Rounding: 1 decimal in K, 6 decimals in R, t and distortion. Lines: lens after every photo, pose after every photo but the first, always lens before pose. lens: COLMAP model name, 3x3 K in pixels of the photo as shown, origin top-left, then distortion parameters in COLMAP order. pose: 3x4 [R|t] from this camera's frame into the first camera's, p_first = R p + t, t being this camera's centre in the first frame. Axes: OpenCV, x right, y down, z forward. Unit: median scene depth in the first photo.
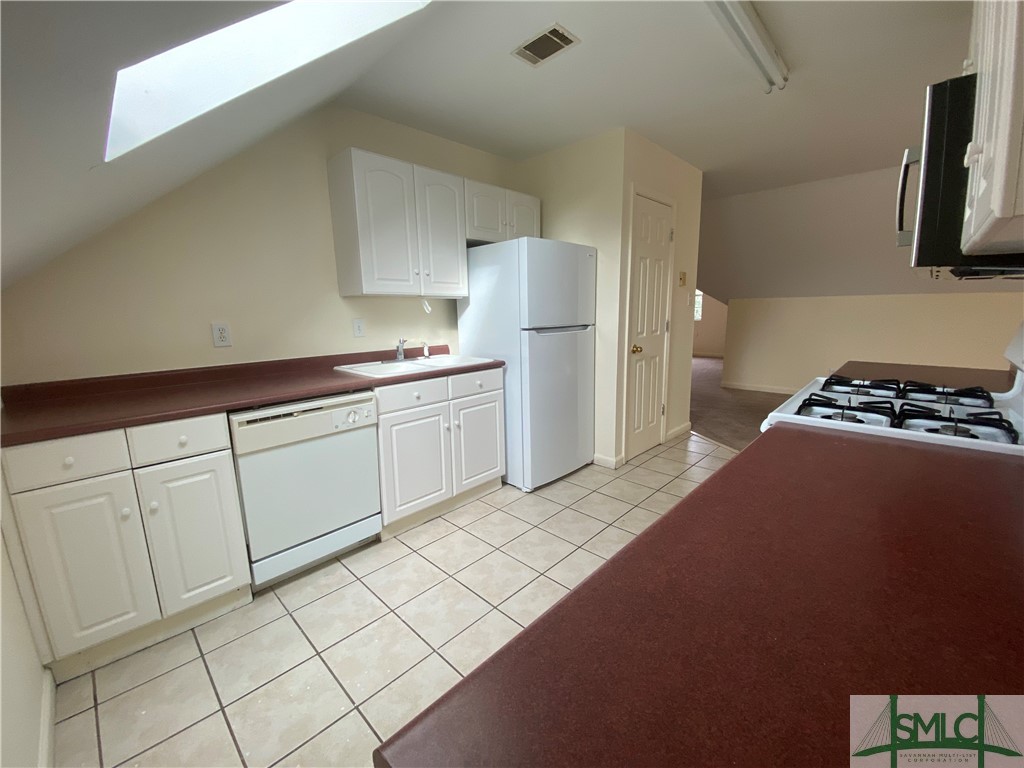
lens RADIAL K [[413.2, 0, 510.8], [0, 413.2, 388.9], [0, 0, 1]] dist [0.000857, -0.003628]
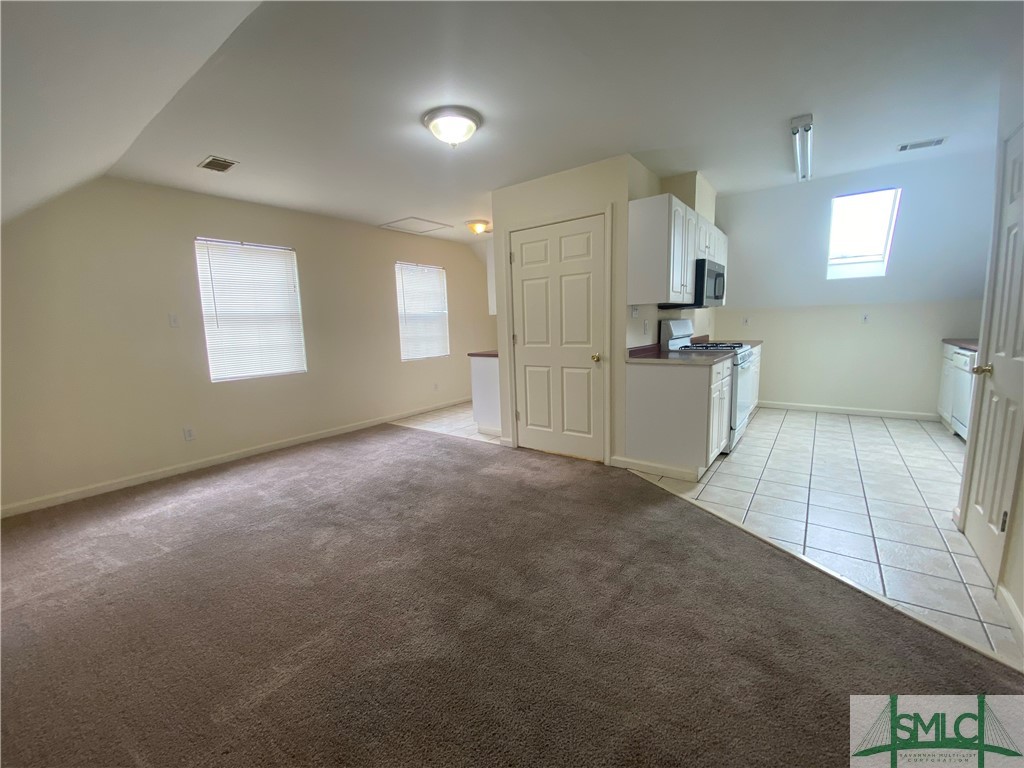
lens RADIAL K [[413.9, 0, 508.9], [0, 413.9, 383.3], [0, 0, 1]] dist [0.004166, -0.012738]
pose [[-0.992190, 0.067332, -0.104998, 1.492513], [0.029594, 0.944827, 0.326231, -0.409433], [0.121171, 0.320576, -0.939441, 2.035558]]
